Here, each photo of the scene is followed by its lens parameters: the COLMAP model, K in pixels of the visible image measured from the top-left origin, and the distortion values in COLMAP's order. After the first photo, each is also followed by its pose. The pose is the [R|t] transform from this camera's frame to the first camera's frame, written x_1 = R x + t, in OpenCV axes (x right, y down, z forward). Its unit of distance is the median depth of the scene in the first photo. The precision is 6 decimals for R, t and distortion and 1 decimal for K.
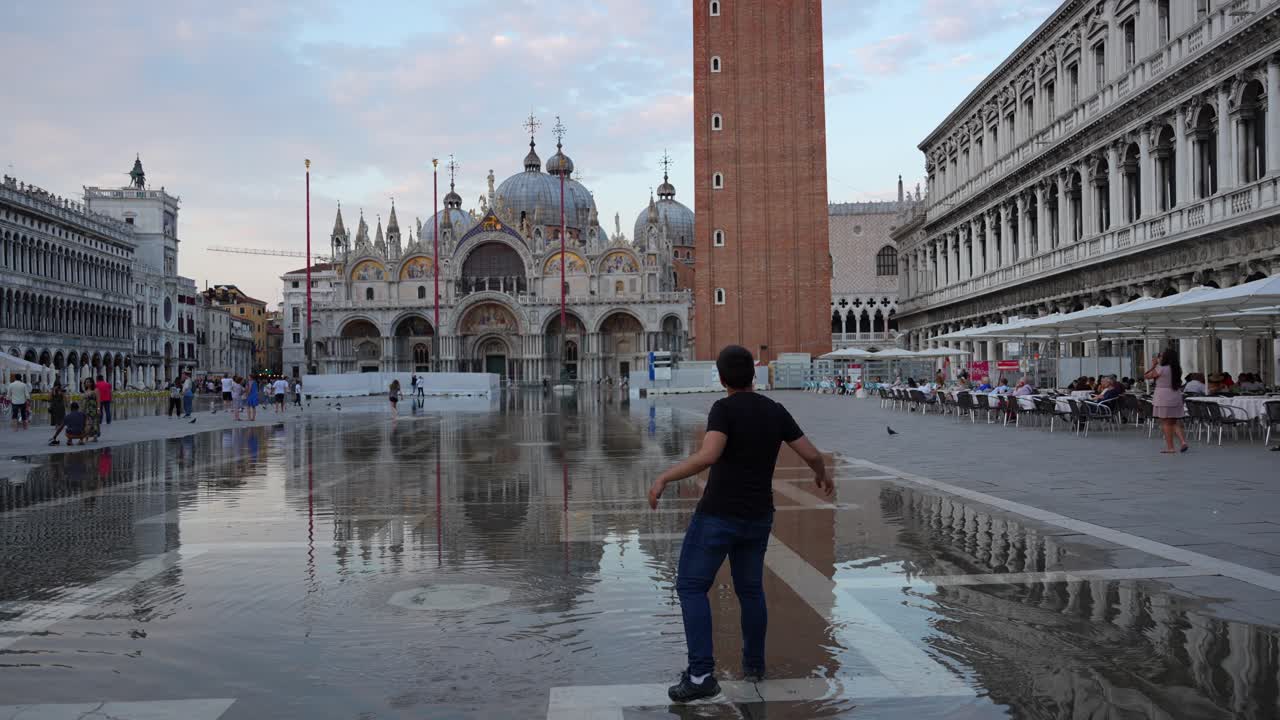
lens RADIAL K [[1007.3, 0, 640.0], [0, 1007.3, 360.0], [0, 0, 1]] dist [-0.002309, -0.000095]
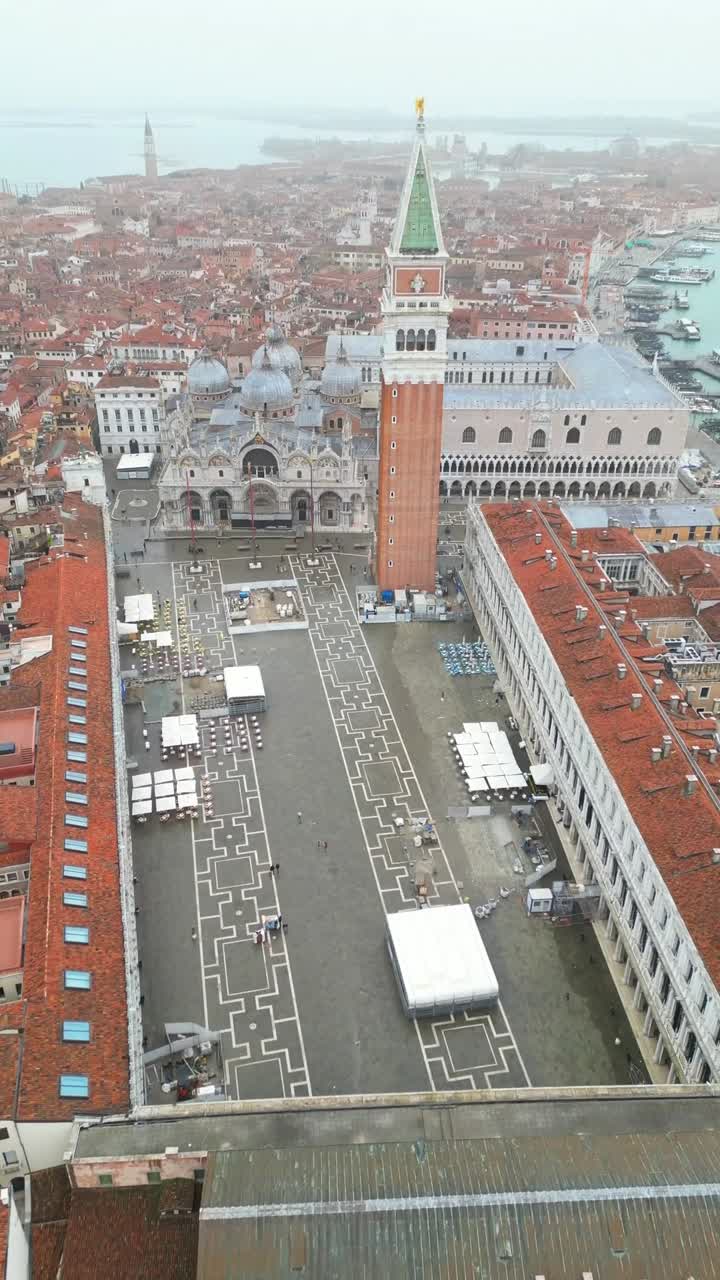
lens RADIAL K [[892.6, 0, 360.0], [0, 892.6, 640.0], [0, 0, 1]] dist [-0.001691, 0.000099]
pose [[0.993182, -0.040402, 0.109354, -0.157838], [-0.021594, 0.858038, 0.513133, -0.670790], [-0.114561, -0.511995, 0.851315, -0.607062]]
